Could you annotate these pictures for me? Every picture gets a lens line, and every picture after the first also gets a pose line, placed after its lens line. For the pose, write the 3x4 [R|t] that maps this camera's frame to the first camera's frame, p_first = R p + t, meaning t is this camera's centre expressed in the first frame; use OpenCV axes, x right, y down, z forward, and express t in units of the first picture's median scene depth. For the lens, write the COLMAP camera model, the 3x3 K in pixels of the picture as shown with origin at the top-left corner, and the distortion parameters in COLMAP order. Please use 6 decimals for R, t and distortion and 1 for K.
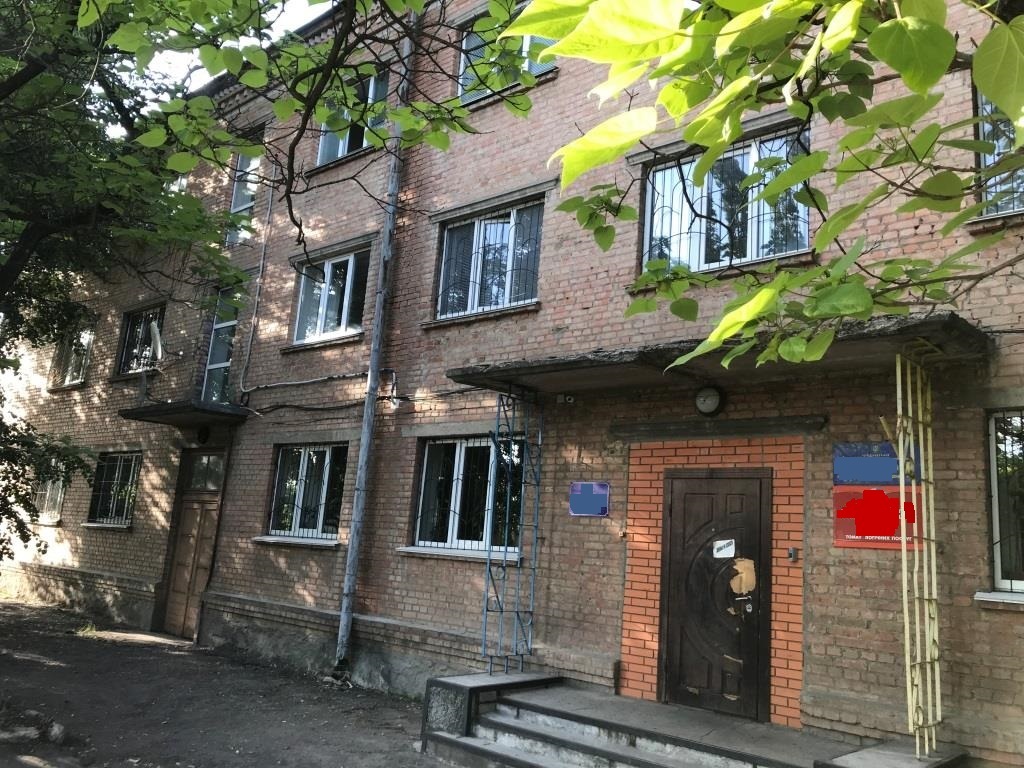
lens RADIAL K [[848.7, 0, 512.0], [0, 848.7, 384.0], [0, 0, 1]] dist [0.002489, 0.001128]
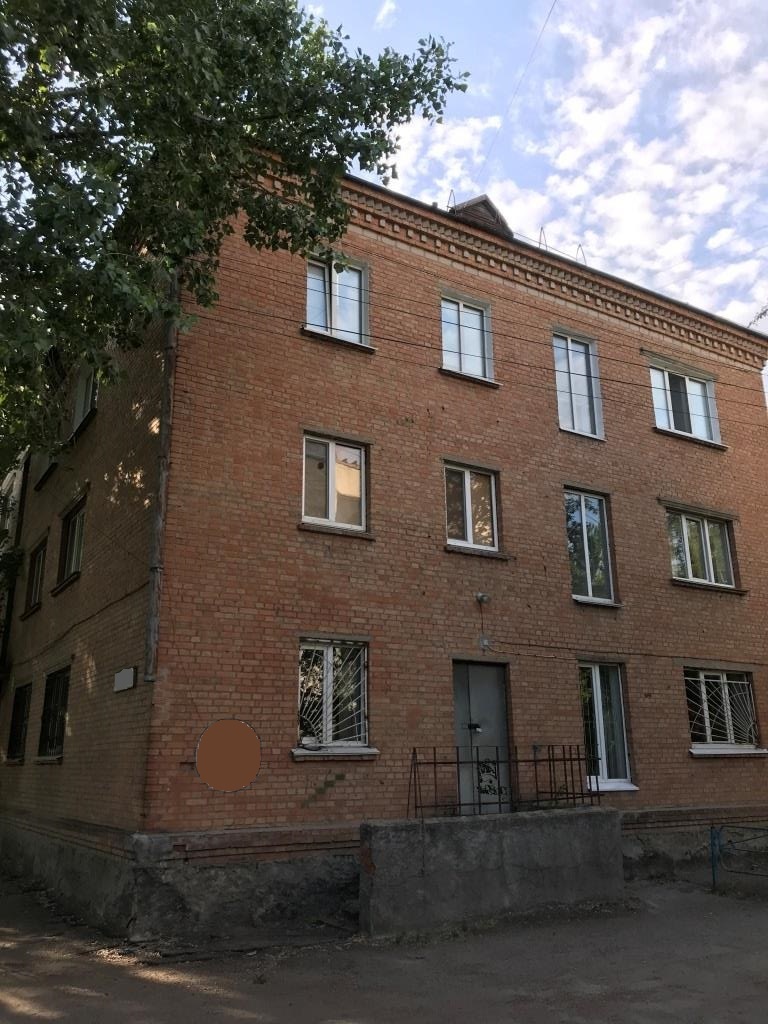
lens RADIAL K [[848.7, 0, 384.0], [0, 848.7, 512.0], [0, 0, 1]] dist [0.002489, 0.001128]
pose [[0.289923, 0.201099, 0.935684, -1.661441], [-0.155783, 0.974552, -0.161183, 0.122147], [-0.944286, -0.099033, 0.313873, 1.115468]]
